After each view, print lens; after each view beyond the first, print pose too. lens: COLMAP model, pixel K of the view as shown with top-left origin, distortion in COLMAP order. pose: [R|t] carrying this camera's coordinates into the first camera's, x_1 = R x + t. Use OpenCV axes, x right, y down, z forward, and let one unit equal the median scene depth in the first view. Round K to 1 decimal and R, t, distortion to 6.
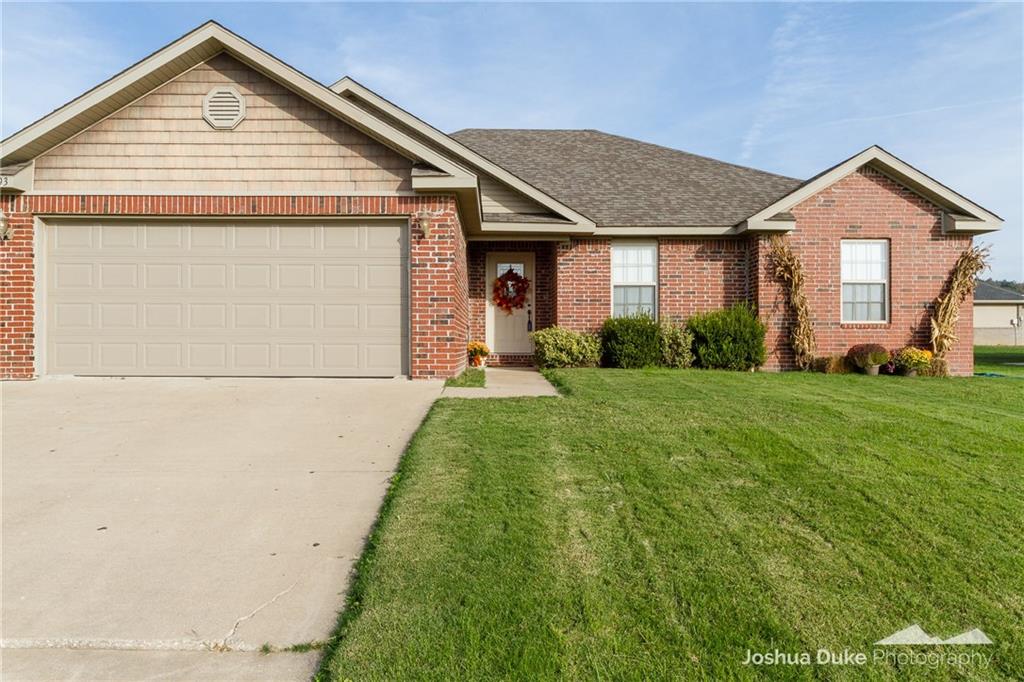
lens RADIAL K [[760.2, 0, 516.6], [0, 760.2, 341.8], [0, 0, 1]] dist [0.002937, 0.000490]
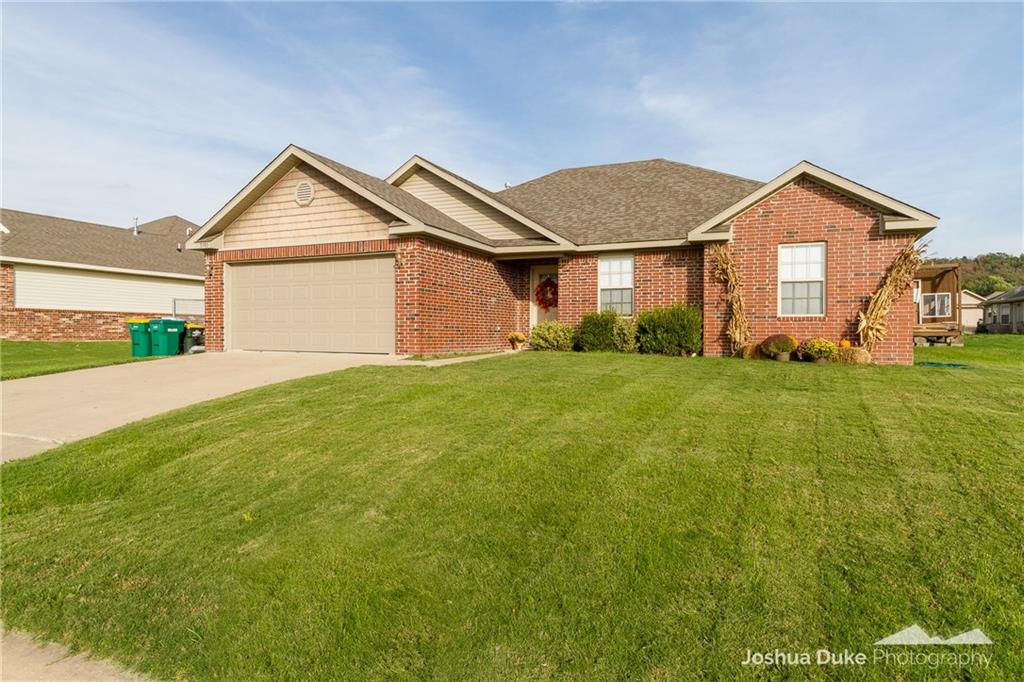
lens RADIAL K [[643.0, 0, 499.3], [0, 643.0, 337.8], [0, 0, 1]] dist [0.004902, 0.001988]
pose [[0.897222, 0.006333, -0.441534, 0.498275], [-0.002909, 0.999960, 0.008431, 0.000966], [0.441570, -0.006280, 0.897205, -0.074563]]
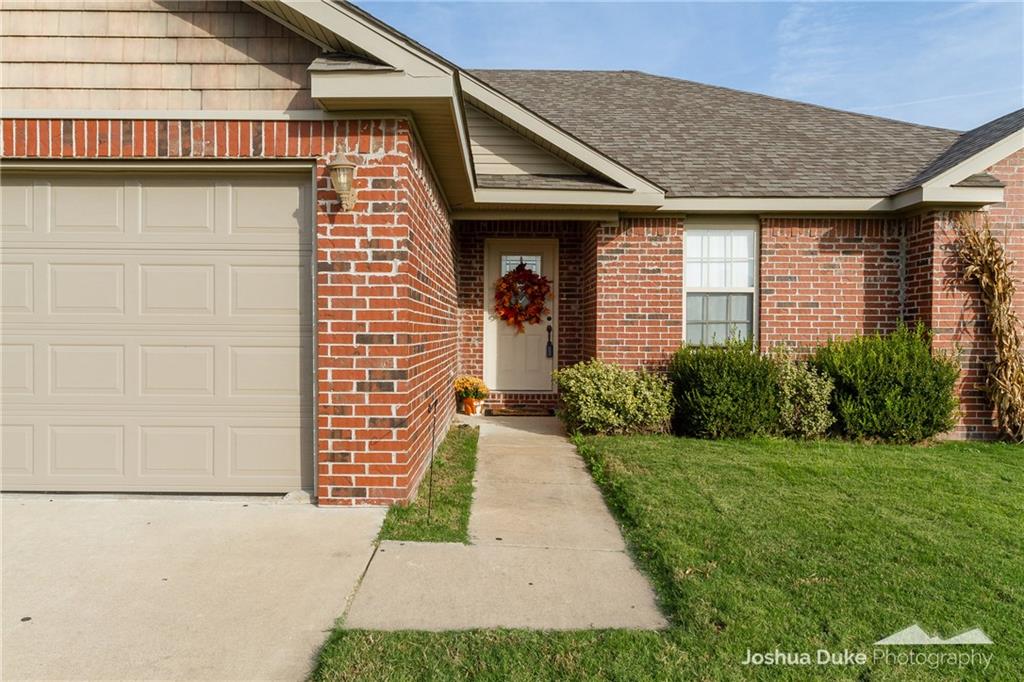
lens RADIAL K [[743.1, 0, 512.0], [0, 743.1, 341.0], [0, 0, 1]] dist [0.003545, 0.000707]
pose [[0.999872, 0.005614, -0.014978, -0.007195], [-0.005291, 0.999754, 0.021519, -0.050601], [0.015095, -0.021437, 0.999656, 0.417973]]
